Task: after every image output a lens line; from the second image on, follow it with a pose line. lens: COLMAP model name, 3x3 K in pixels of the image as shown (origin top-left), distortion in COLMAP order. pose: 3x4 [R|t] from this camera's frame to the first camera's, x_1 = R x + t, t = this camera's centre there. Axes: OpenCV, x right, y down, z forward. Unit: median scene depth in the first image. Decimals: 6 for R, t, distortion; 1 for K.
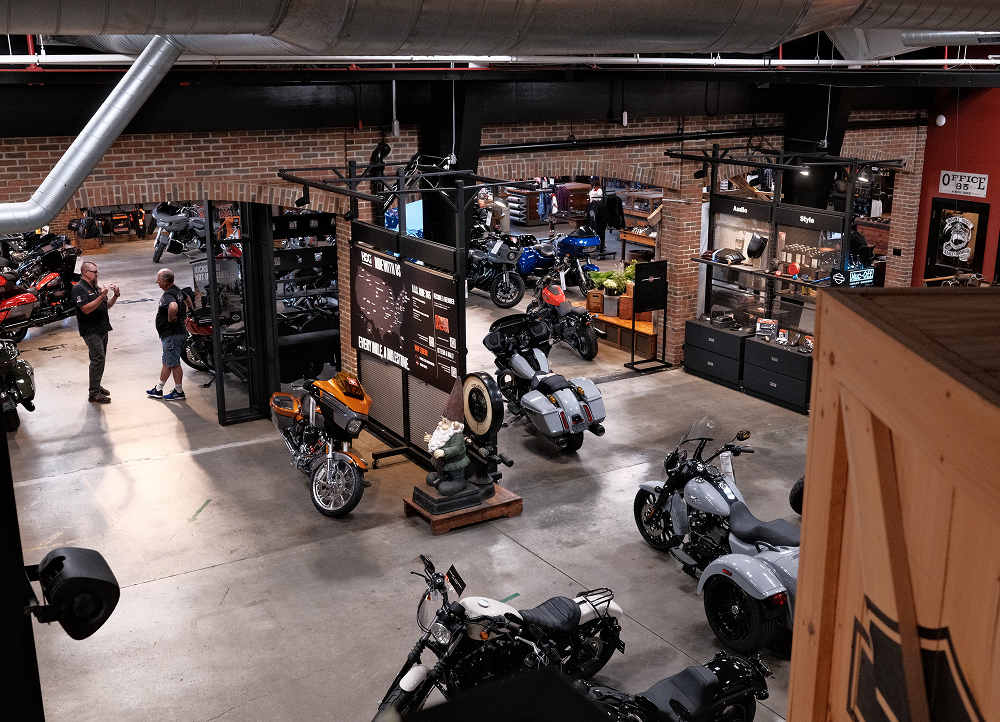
lens RADIAL K [[1104.0, 0, 501.3], [0, 1104.0, 361.4], [0, 0, 1]] dist [-0.014575, 0.000000]
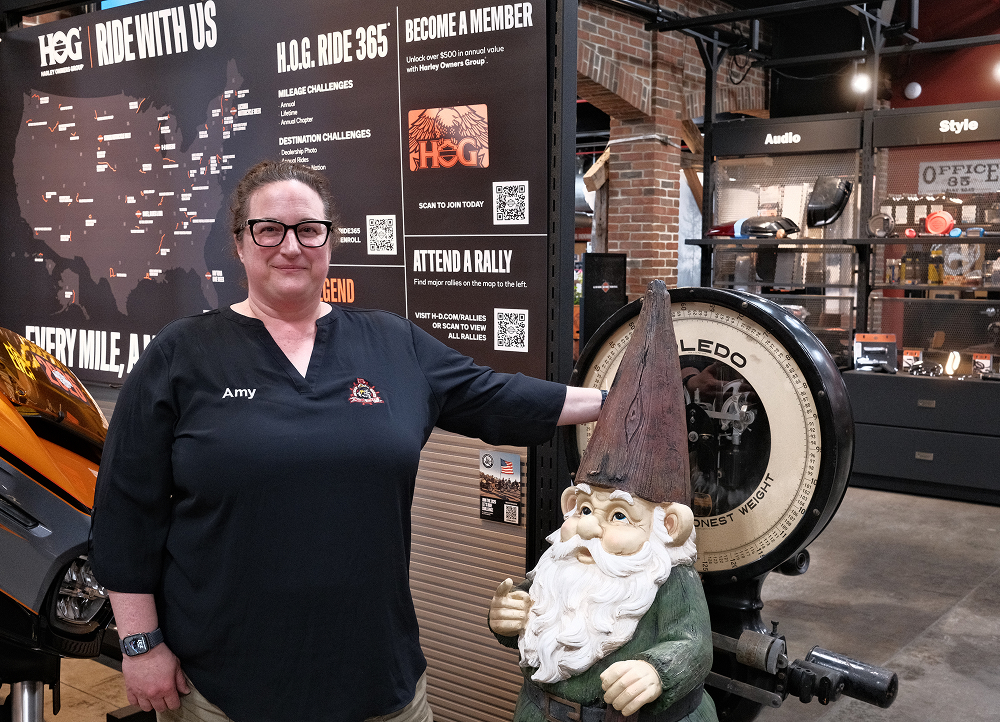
lens RADIAL K [[1104.0, 0, 497.1], [0, 1104.0, 359.1], [0, 0, 1]] dist [-0.014575, 0.000000]
pose [[0.939600, -0.022093, 0.341560, -0.112080], [0.081874, 0.983451, -0.161618, 0.047866], [-0.332337, 0.179821, 0.925860, 0.679141]]
